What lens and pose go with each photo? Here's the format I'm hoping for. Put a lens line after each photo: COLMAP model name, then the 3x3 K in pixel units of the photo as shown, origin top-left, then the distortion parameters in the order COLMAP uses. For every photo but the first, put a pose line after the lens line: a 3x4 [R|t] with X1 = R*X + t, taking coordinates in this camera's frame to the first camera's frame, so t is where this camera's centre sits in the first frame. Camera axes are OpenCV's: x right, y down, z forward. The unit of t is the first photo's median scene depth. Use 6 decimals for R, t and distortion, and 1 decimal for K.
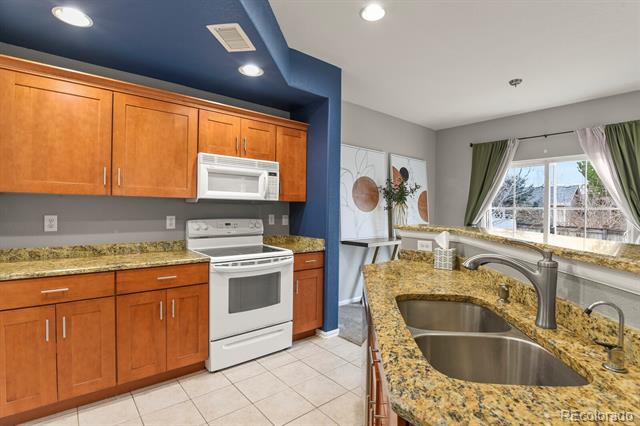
lens RADIAL K [[313.7, 0, 323.0], [0, 313.7, 212.4], [0, 0, 1]] dist [-0.029128, -0.001676]
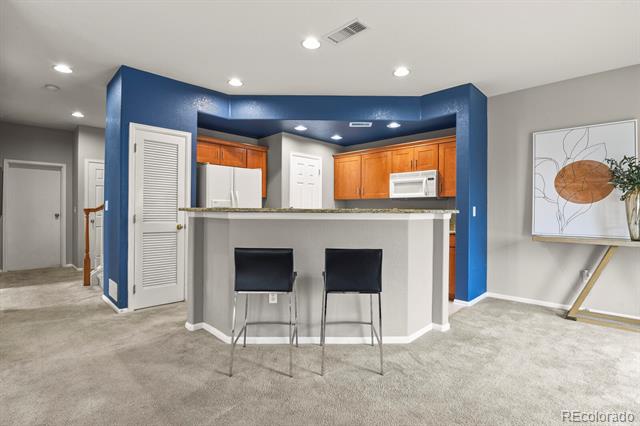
lens RADIAL K [[313.7, 0, 323.0], [0, 313.7, 212.4], [0, 0, 1]] dist [-0.029128, -0.001676]
pose [[0.096247, -0.008759, -0.995319, 0.965906], [-0.015279, 0.999830, -0.010276, 0.044482], [0.995240, 0.016196, 0.096097, 0.278059]]
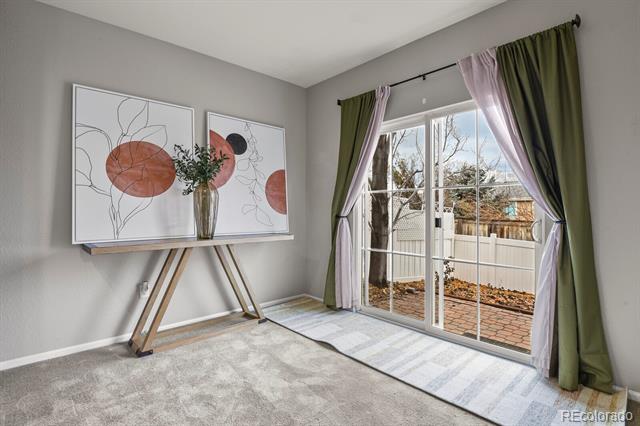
lens RADIAL K [[315.6, 0, 324.9], [0, 315.6, 205.4], [0, 0, 1]] dist [-0.030429, -0.000264]
pose [[0.998282, -0.012794, 0.057183, 0.521469], [0.013968, 0.999699, -0.020181, 0.036752], [-0.056908, 0.020945, 0.998160, 0.391466]]
